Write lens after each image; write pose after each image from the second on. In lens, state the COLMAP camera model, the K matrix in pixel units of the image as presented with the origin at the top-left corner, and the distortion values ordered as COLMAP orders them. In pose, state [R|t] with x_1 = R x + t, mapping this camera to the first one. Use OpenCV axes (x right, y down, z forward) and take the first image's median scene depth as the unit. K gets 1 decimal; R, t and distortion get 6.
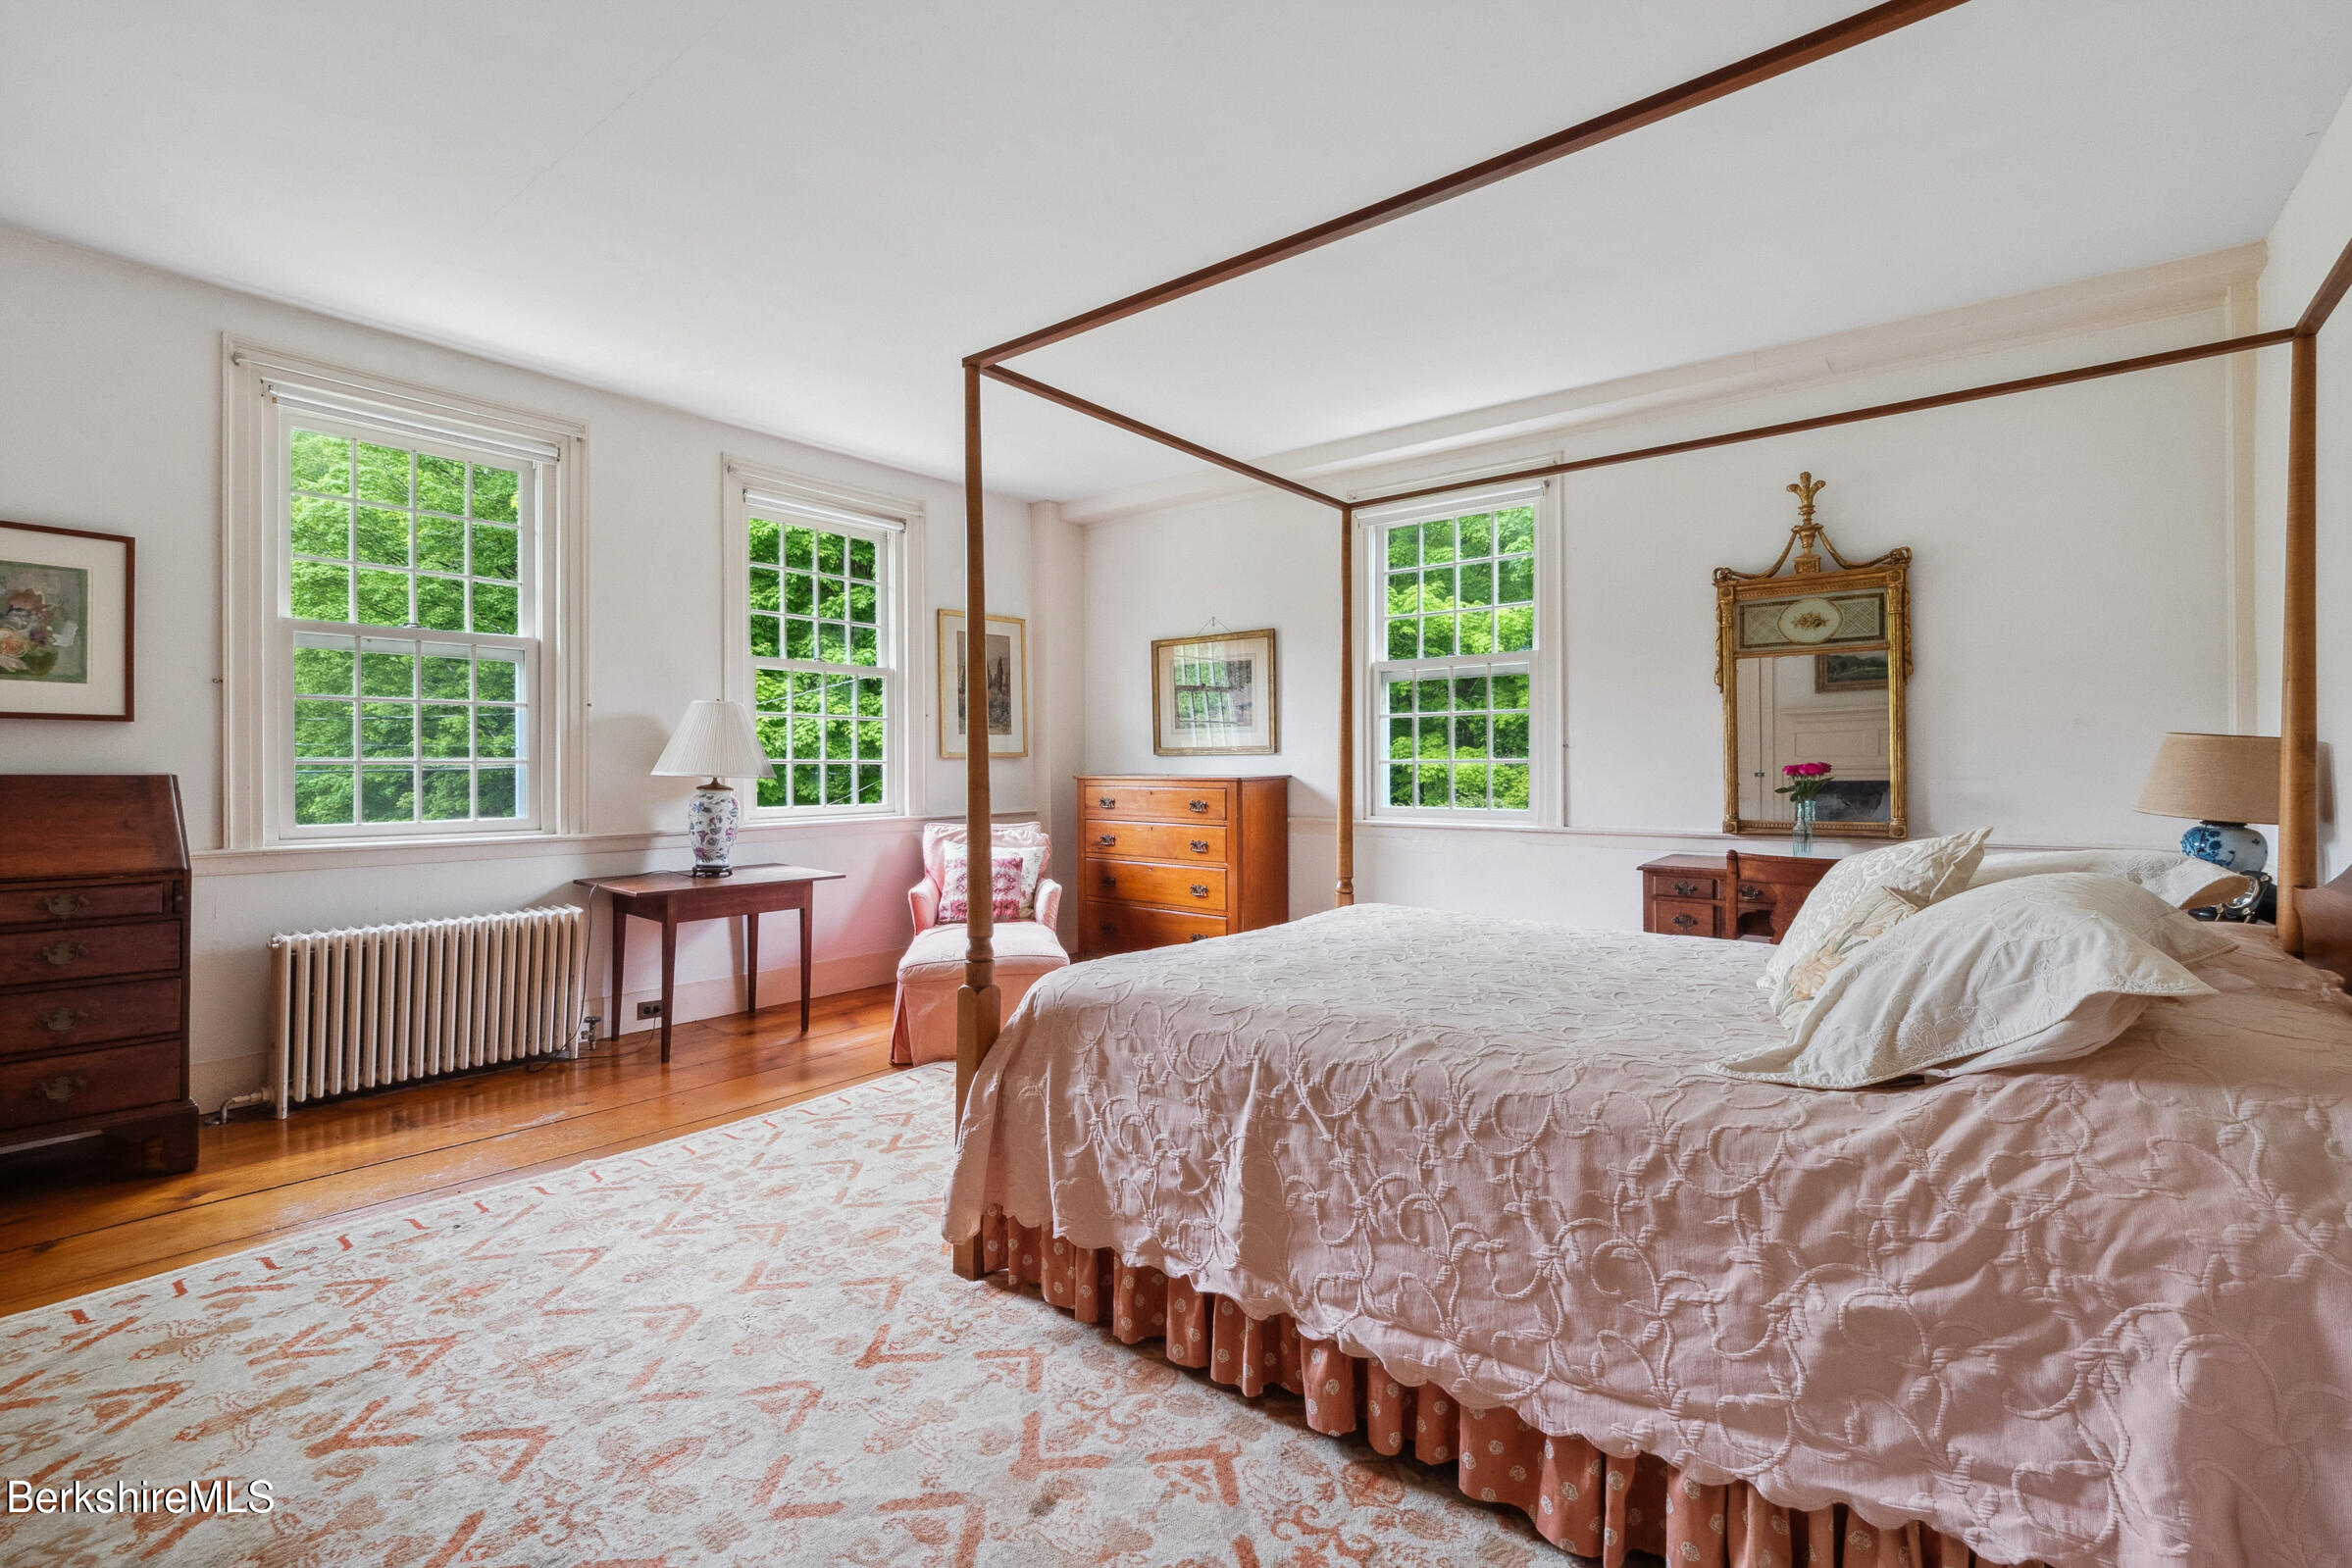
lens RADIAL K [[1036.2, 0, 1158.0], [0, 1036.2, 766.2], [0, 0, 1]] dist [0.003358, -0.000904]
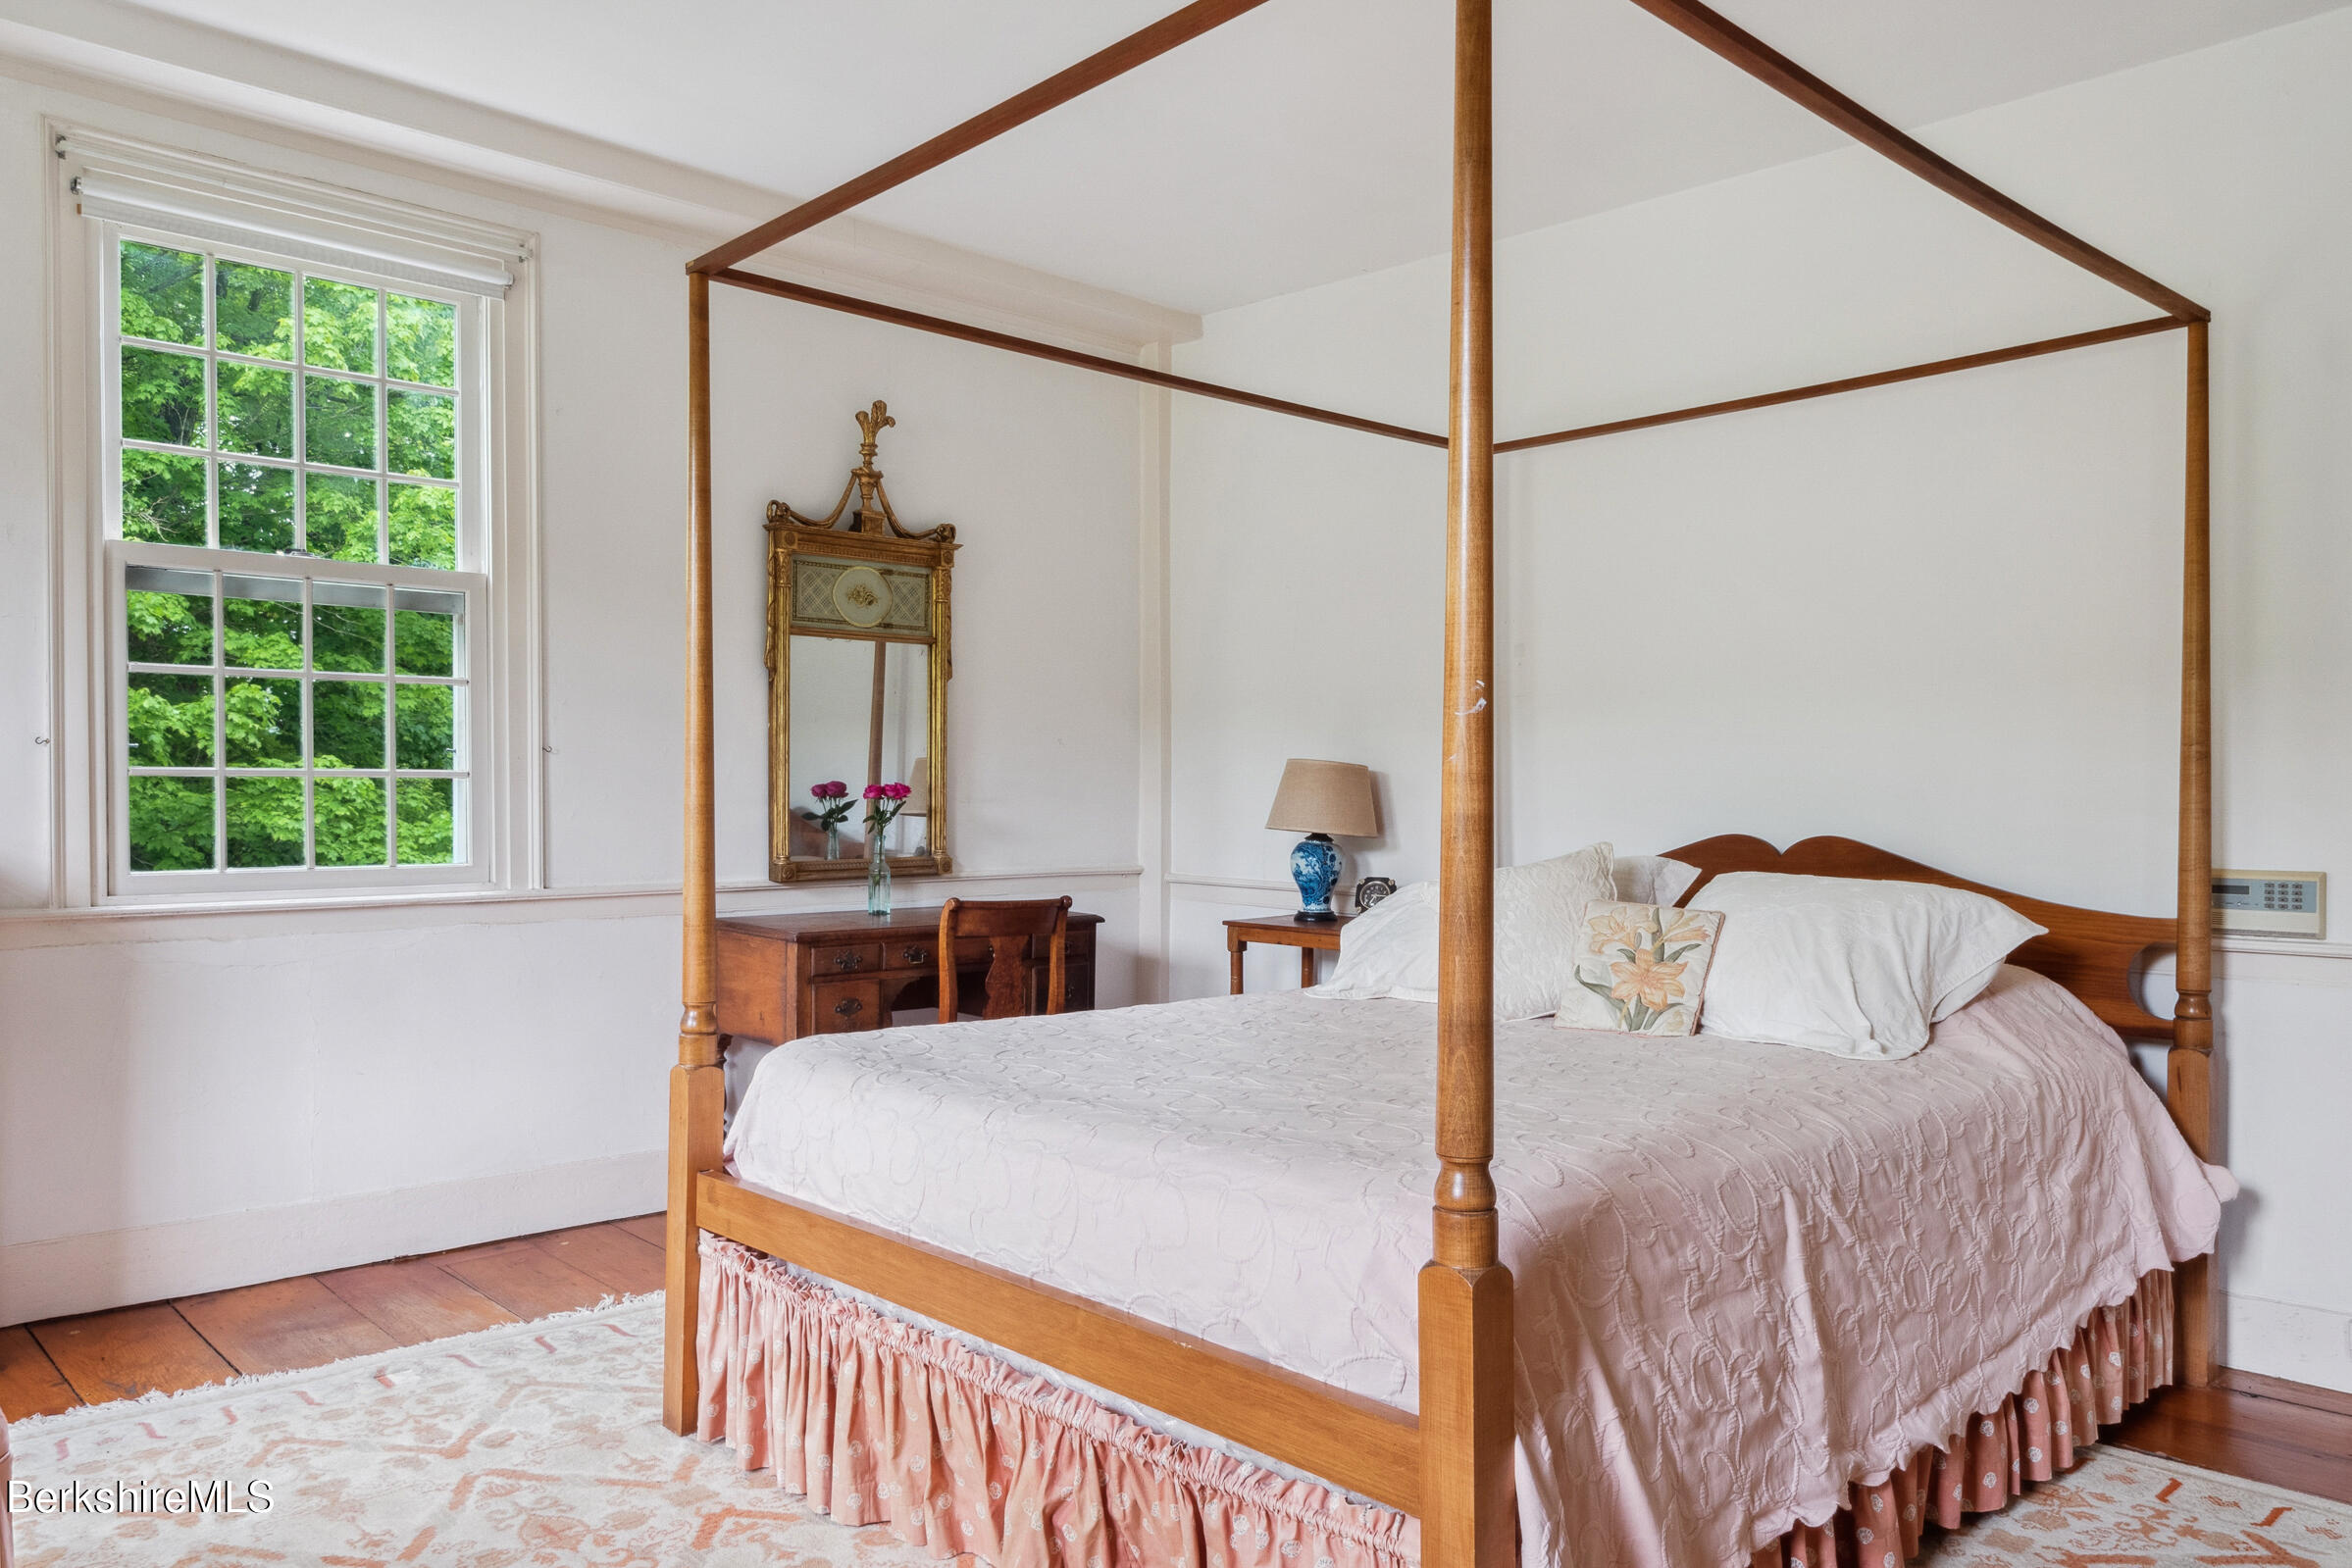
lens RADIAL K [[1656.0, 0, 1176.7], [0, 1656.0, 795.4], [0, 0, 1]] dist [0.013810, 0.002005]
pose [[0.143839, -0.003439, 0.989595, -0.553465], [-0.004664, 0.999981, 0.004153, 0.000473], [-0.989590, -0.005213, 0.143820, 0.607553]]
